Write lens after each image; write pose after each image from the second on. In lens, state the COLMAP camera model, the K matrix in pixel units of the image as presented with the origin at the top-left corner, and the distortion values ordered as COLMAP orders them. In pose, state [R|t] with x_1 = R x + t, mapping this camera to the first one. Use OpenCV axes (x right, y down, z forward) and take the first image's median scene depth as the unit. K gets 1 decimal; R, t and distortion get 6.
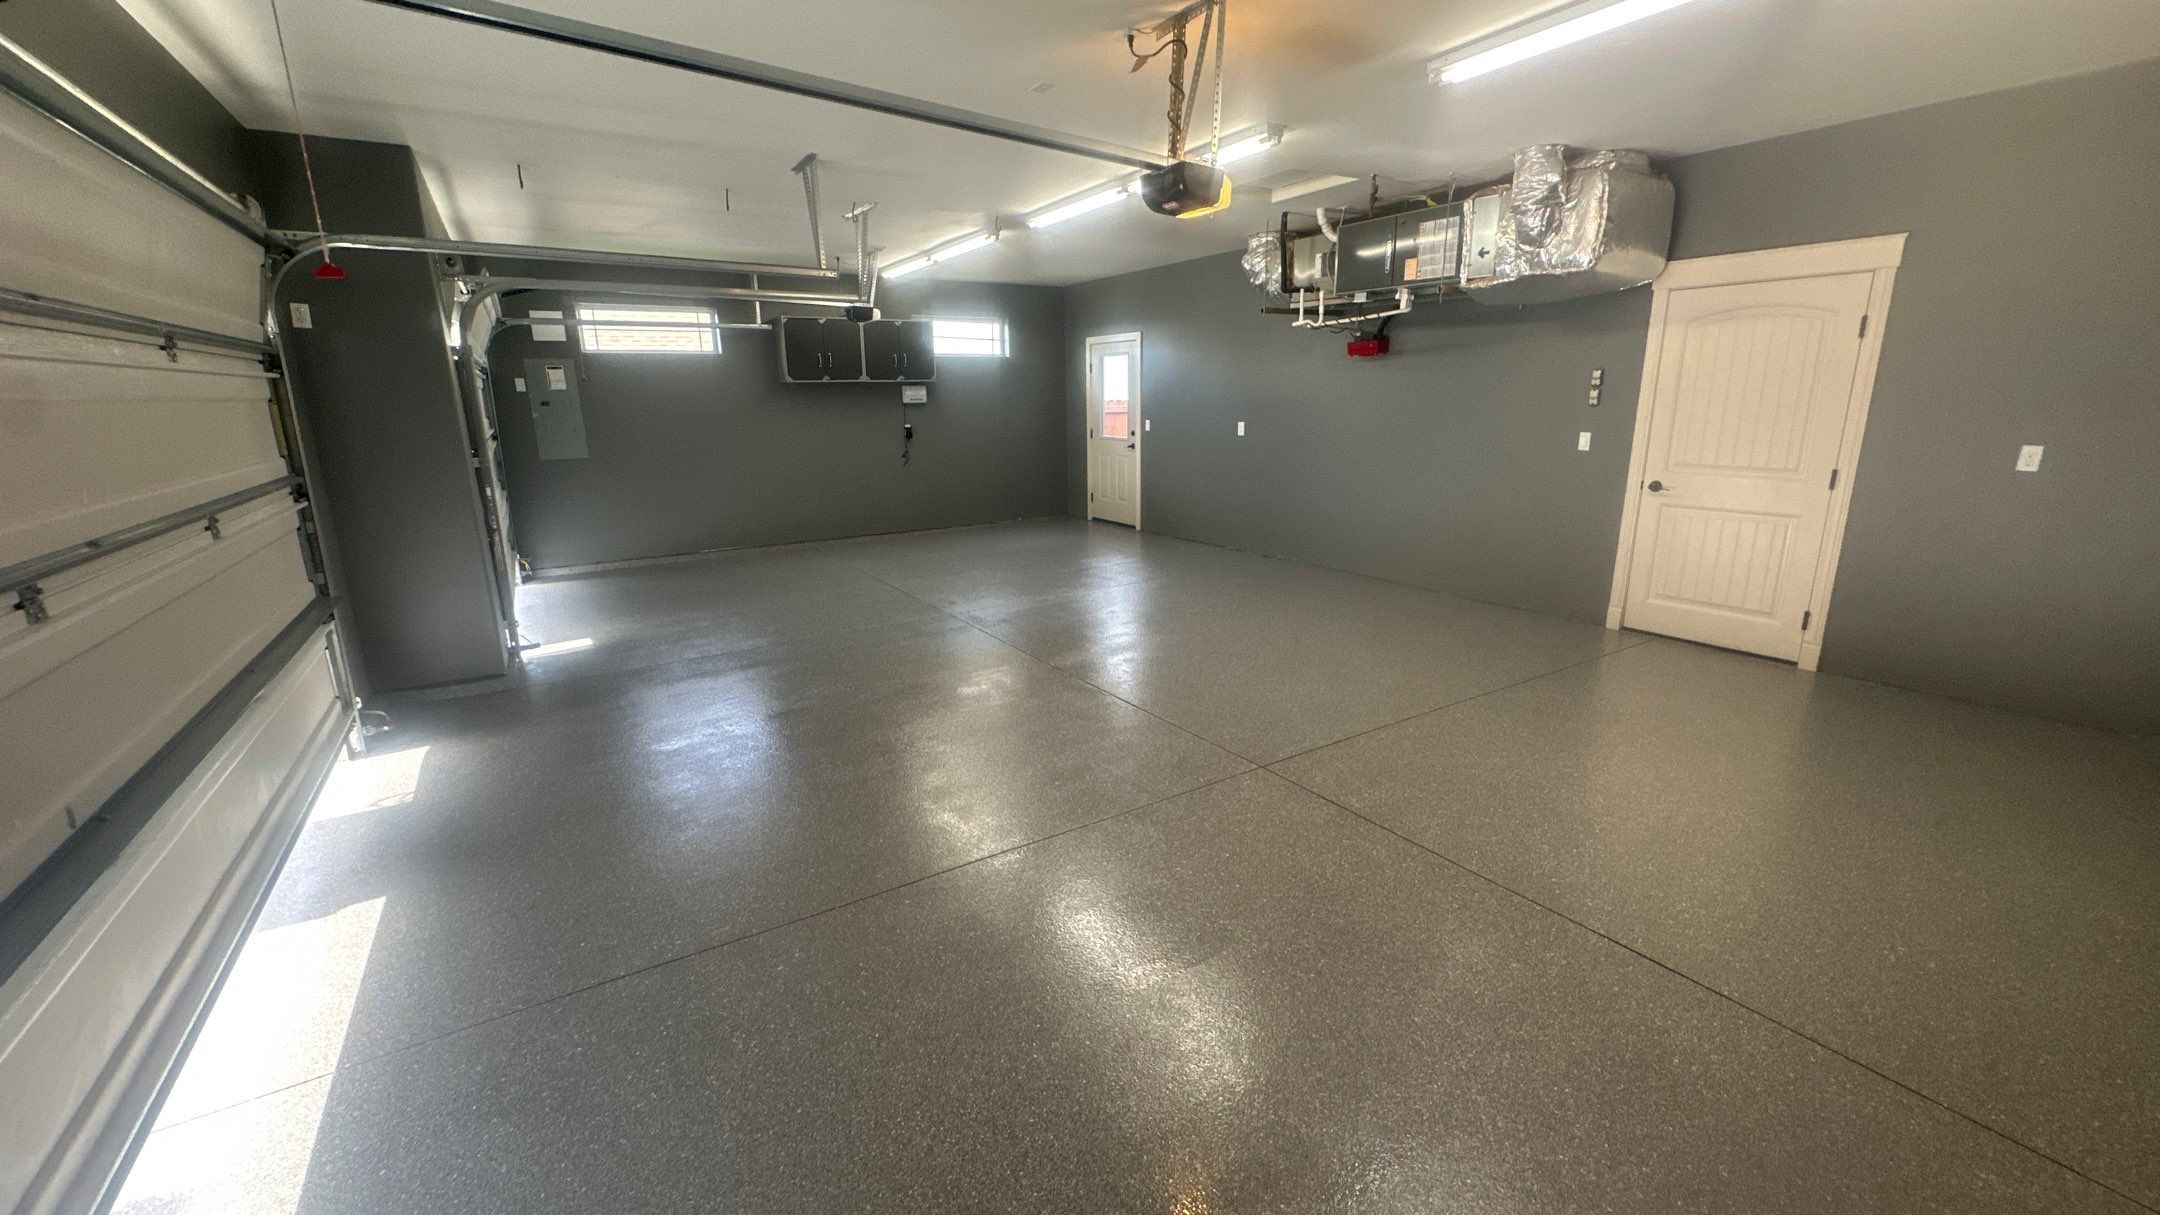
lens RADIAL K [[862.4, 0, 1080.0], [0, 862.4, 607.5], [0, 0, 1]] dist [-0.000525, -0.000068]
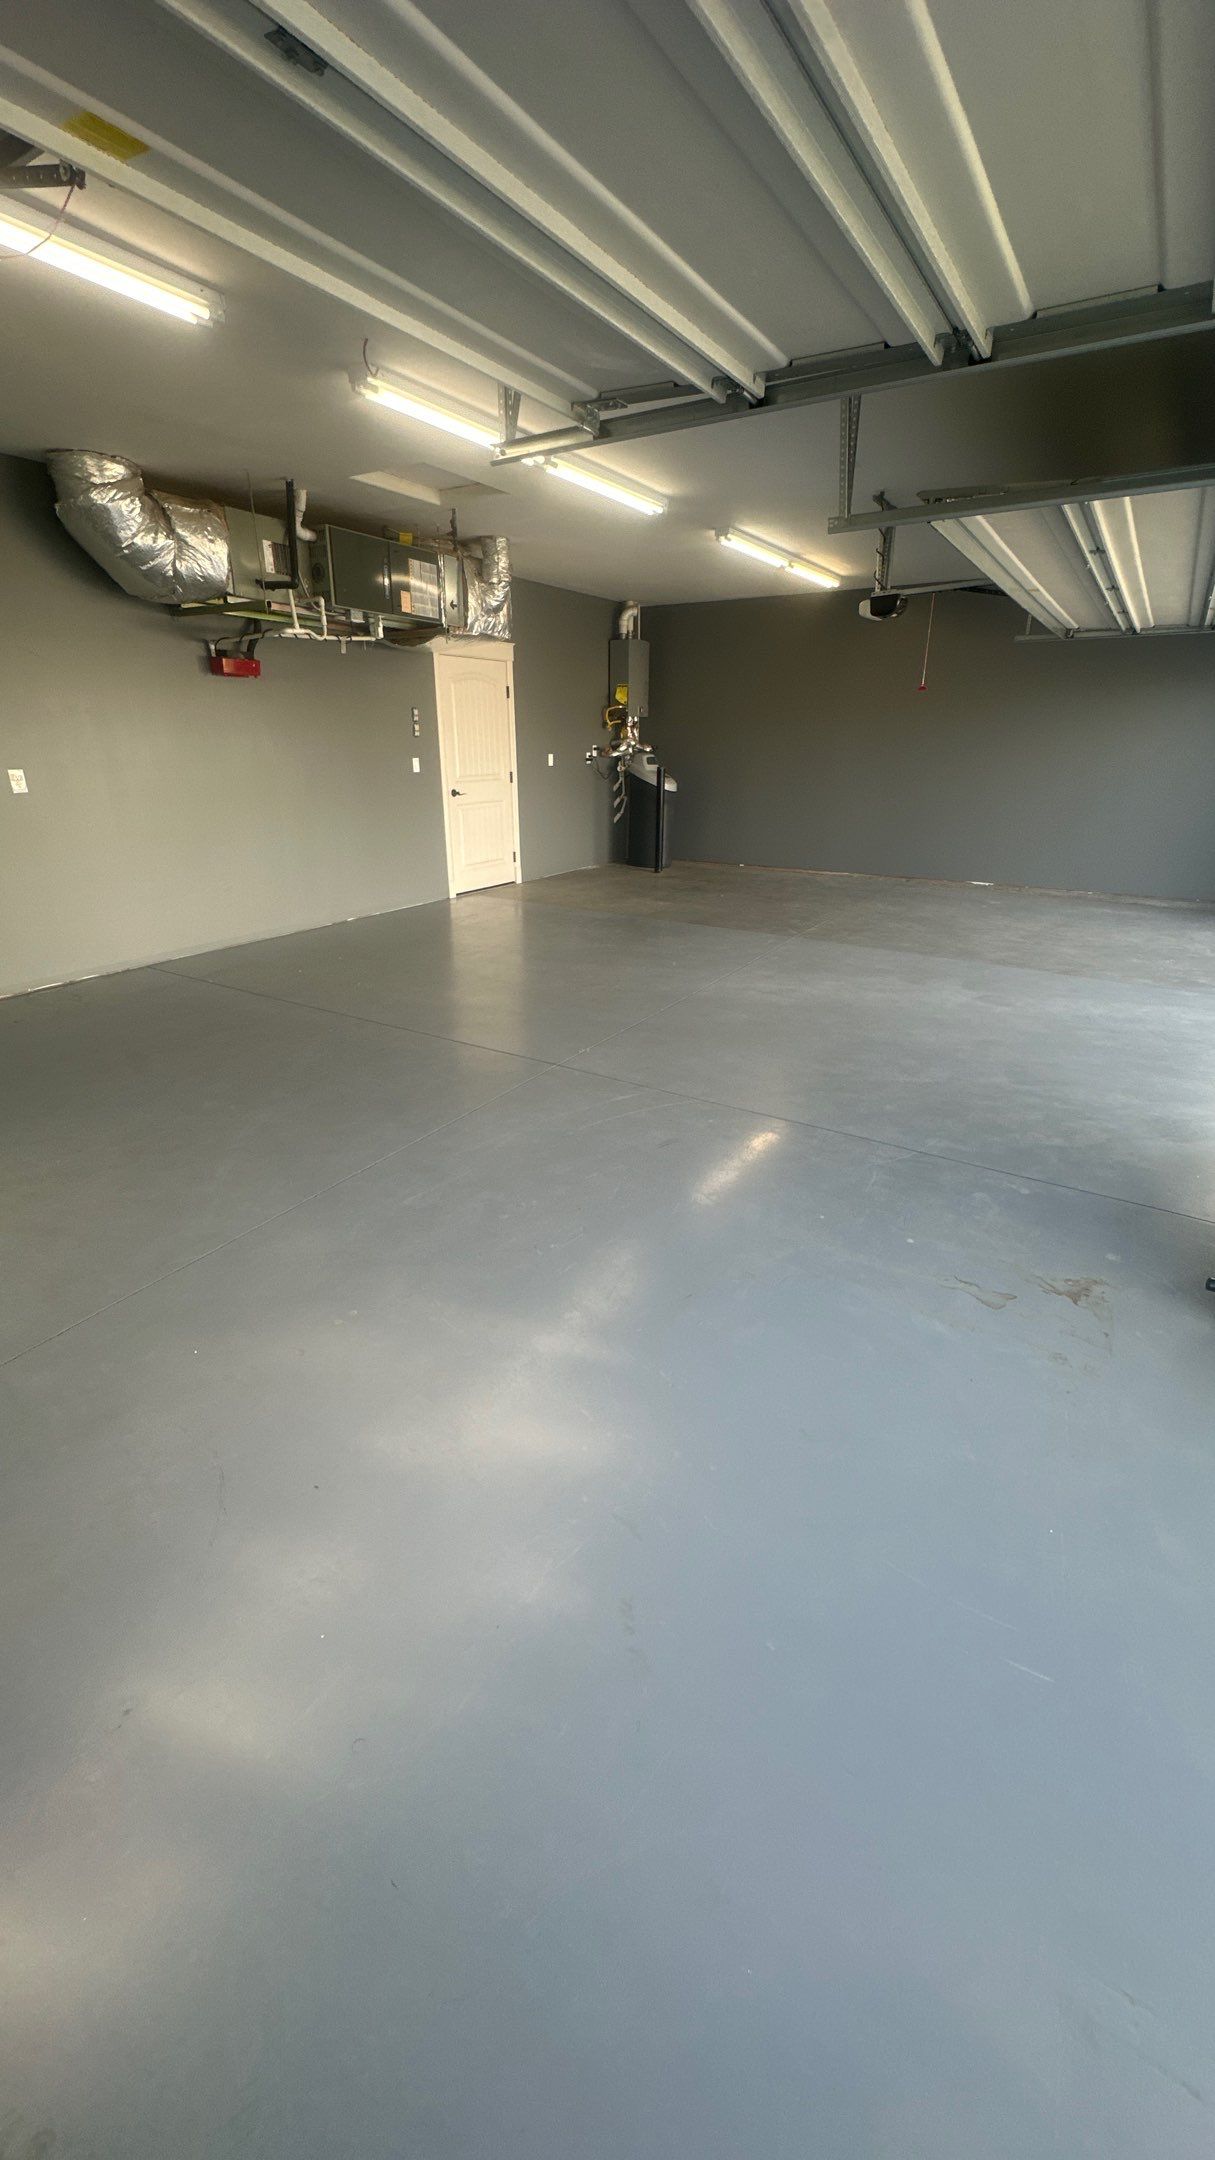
lens RADIAL K [[862.4, 0, 607.5], [0, 862.4, 1080.0], [0, 0, 1]] dist [-0.000525, -0.000068]
pose [[-0.442256, -0.329346, 0.834230, -0.813067], [0.208485, 0.866909, 0.452773, -0.312522], [-0.872321, 0.374166, -0.314732, 1.342429]]
